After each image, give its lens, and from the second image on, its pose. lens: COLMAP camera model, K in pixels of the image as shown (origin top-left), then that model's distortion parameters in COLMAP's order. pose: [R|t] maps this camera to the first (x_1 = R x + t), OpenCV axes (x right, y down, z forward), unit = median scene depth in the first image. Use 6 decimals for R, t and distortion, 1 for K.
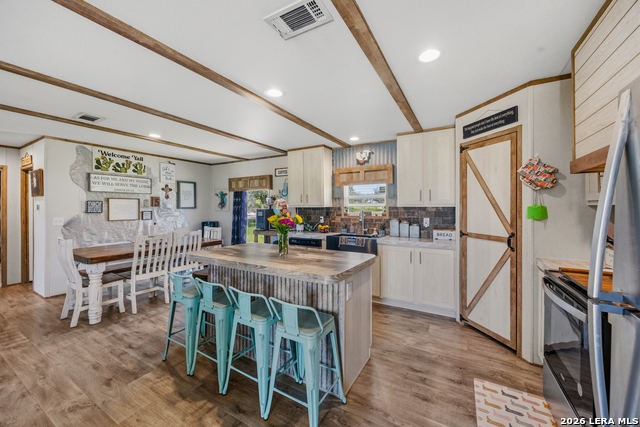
lens RADIAL K [[245.9, 0, 322.3], [0, 245.9, 208.7], [0, 0, 1]] dist [-0.000931, -0.000691]
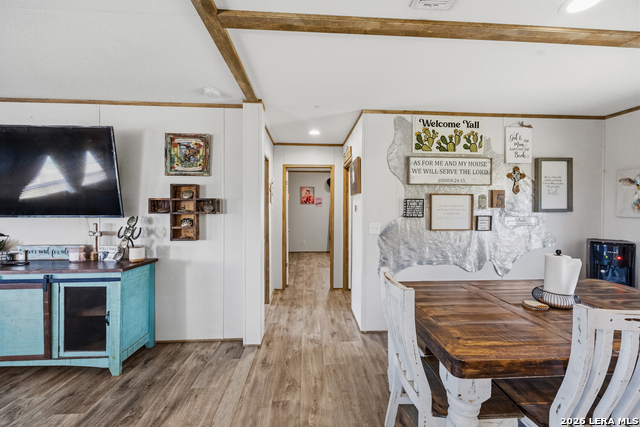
lens RADIAL K [[245.9, 0, 319.9], [0, 245.9, 209.6], [0, 0, 1]] dist [-0.000931, -0.000691]
pose [[0.542225, 0.008666, -0.840188, -0.591163], [-0.010326, 0.999940, 0.003650, -0.003343], [0.840170, 0.006697, 0.542282, 0.502123]]
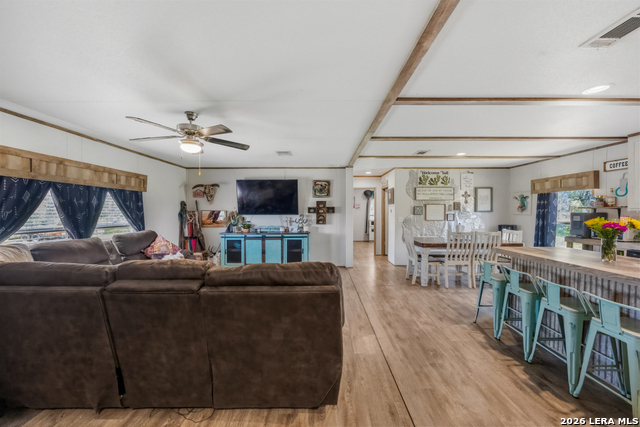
lens RADIAL K [[245.9, 0, 320.7], [0, 245.9, 214.0], [0, 0, 1]] dist [-0.000931, -0.000691]
pose [[0.487242, 0.011012, -0.873198, 0.075283], [-0.006278, 0.999939, 0.009108, 0.004404], [0.873245, 0.001044, 0.487281, -0.248581]]
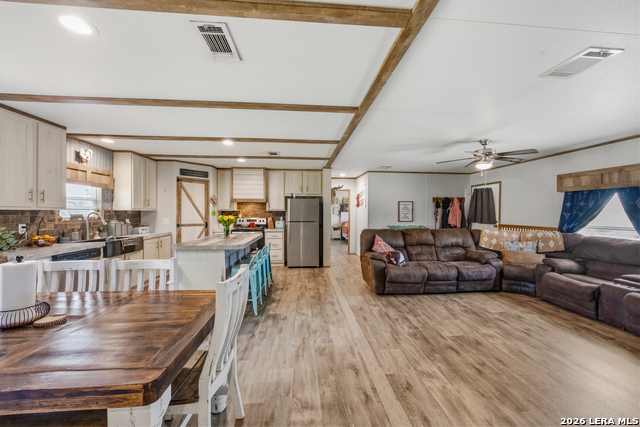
lens RADIAL K [[245.9, 0, 321.8], [0, 245.9, 216.3], [0, 0, 1]] dist [-0.000931, -0.000691]
pose [[-0.566319, -0.013967, 0.824068, -1.230540], [0.003233, 0.999811, 0.019168, 0.001694], [-0.824180, 0.013519, -0.566167, 0.899051]]
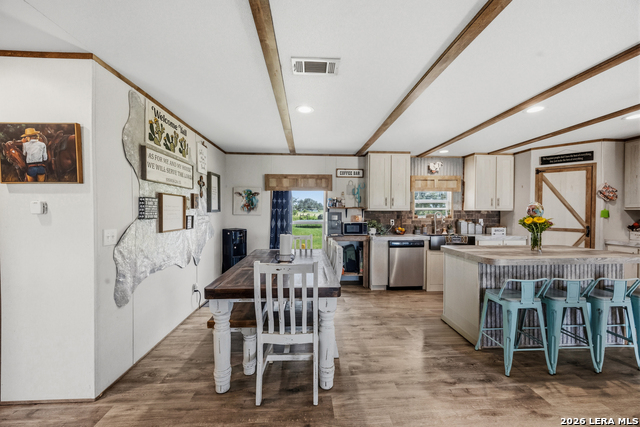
lens RADIAL K [[245.9, 0, 320.5], [0, 245.9, 213.3], [0, 0, 1]] dist [-0.000931, -0.000691]
pose [[0.836089, -0.001733, 0.548590, -1.039261], [0.001238, 0.999998, 0.001274, 0.004815], [-0.548592, -0.000386, 0.836090, 0.372118]]
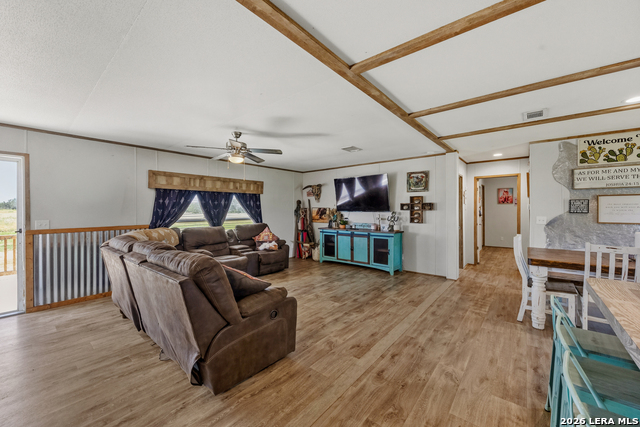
lens RADIAL K [[245.9, 0, 324.1], [0, 245.9, 209.6], [0, 0, 1]] dist [-0.000931, -0.000691]
pose [[-0.168996, 0.006128, -0.985598, 0.120942], [-0.002942, 0.999973, 0.006722, 0.001993], [0.985612, 0.004035, -0.168973, 0.273950]]
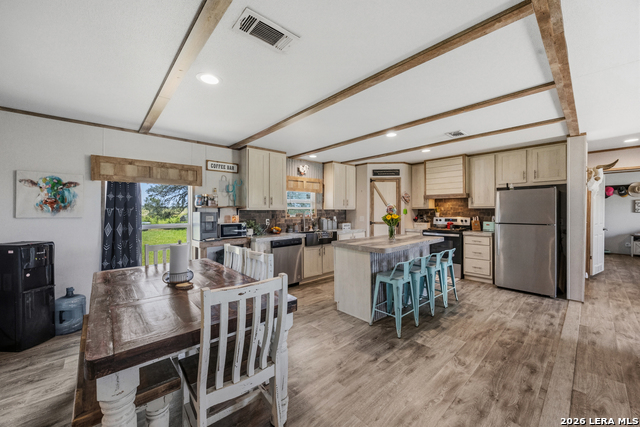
lens RADIAL K [[245.9, 0, 322.7], [0, 245.9, 212.4], [0, 0, 1]] dist [-0.000931, -0.000691]
pose [[0.307928, -0.008465, 0.951372, -1.128515], [0.010836, 0.999927, 0.005390, 0.001642], [-0.951348, 0.008649, 0.307998, 0.590592]]
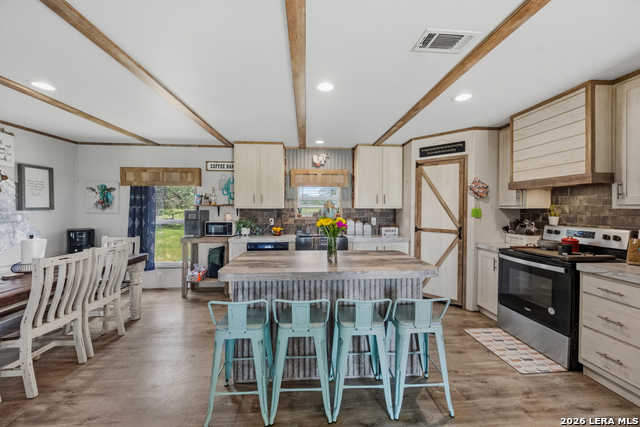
lens RADIAL K [[245.9, 0, 322.4], [0, 245.9, 210.8], [0, 0, 1]] dist [-0.000931, -0.000691]
pose [[0.831651, -0.003663, 0.555287, -0.454008], [-0.000338, 0.999975, 0.007103, -0.004344], [-0.555299, -0.006095, 0.831629, 0.145182]]
